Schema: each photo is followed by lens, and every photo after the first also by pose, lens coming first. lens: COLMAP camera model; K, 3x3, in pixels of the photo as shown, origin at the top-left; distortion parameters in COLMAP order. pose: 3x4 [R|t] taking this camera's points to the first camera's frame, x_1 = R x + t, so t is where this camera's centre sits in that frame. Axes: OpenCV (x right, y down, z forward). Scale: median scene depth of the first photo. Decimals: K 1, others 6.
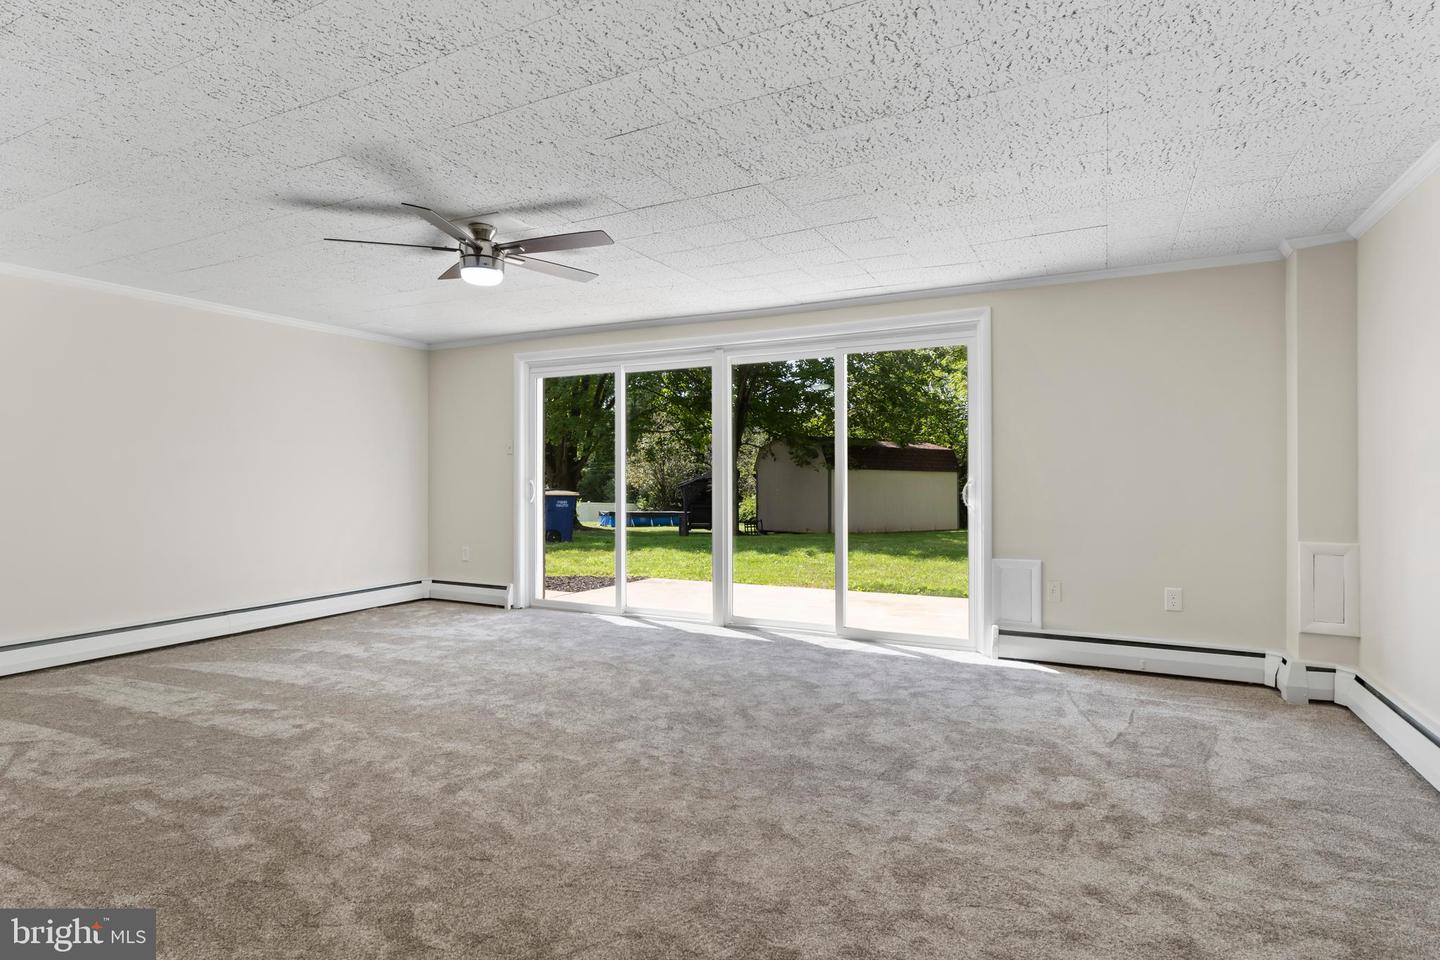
lens RADIAL K [[743.4, 0, 715.5], [0, 743.4, 473.4], [0, 0, 1]] dist [-0.001497, -0.001314]
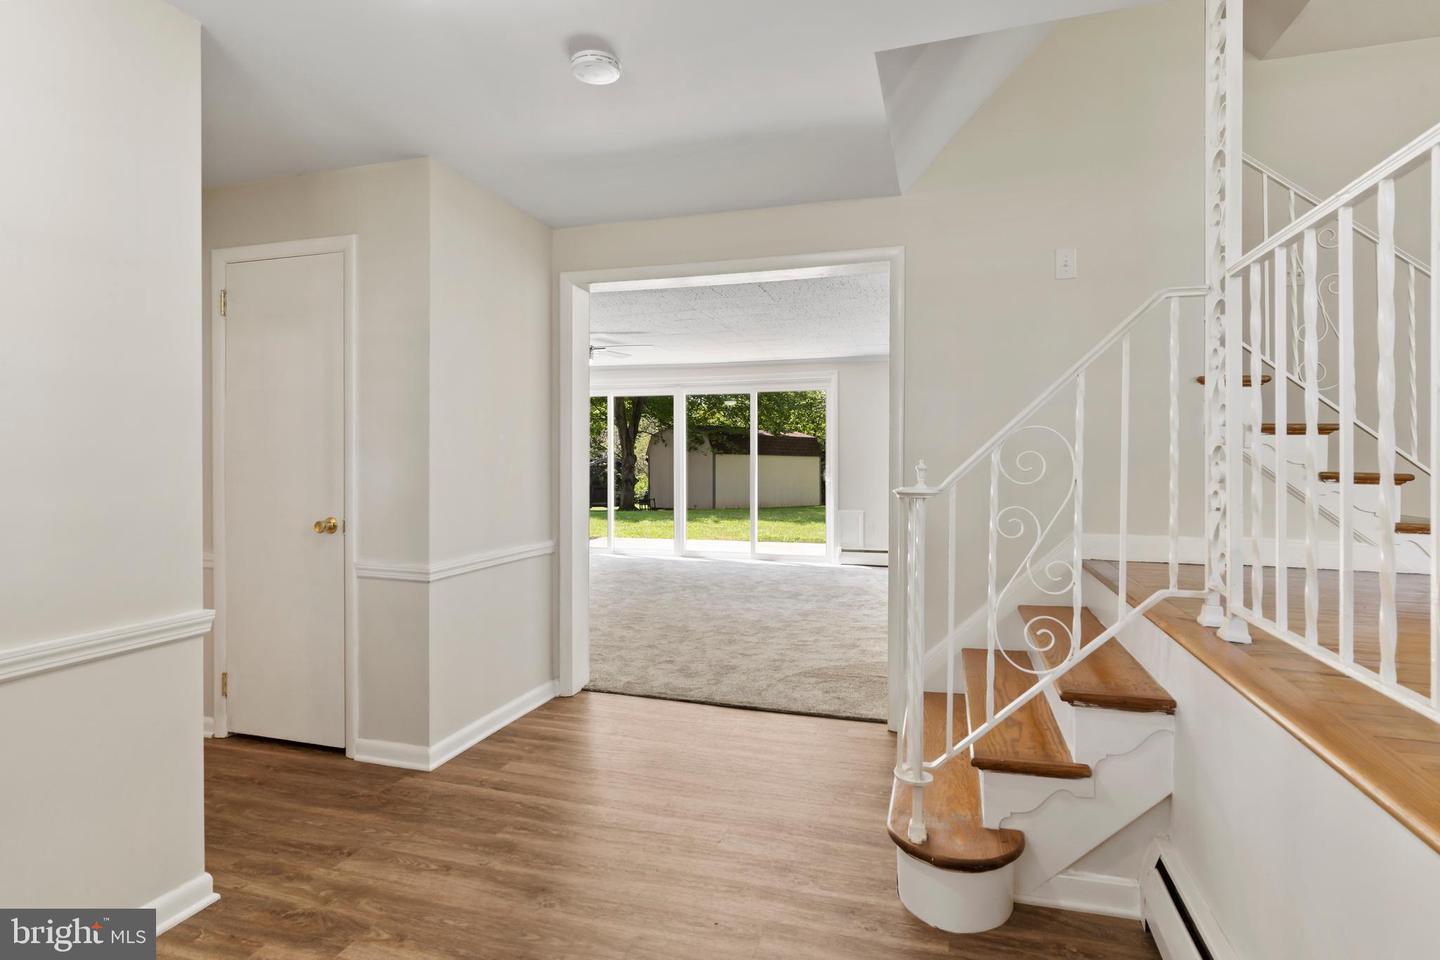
lens RADIAL K [[743.4, 0, 722.0], [0, 743.4, 472.8], [0, 0, 1]] dist [-0.001497, -0.001314]
pose [[0.983228, -0.003835, 0.182340, -0.140241], [-0.000422, 0.999728, 0.023300, -0.010873], [-0.182380, -0.022986, 0.982959, -0.431467]]
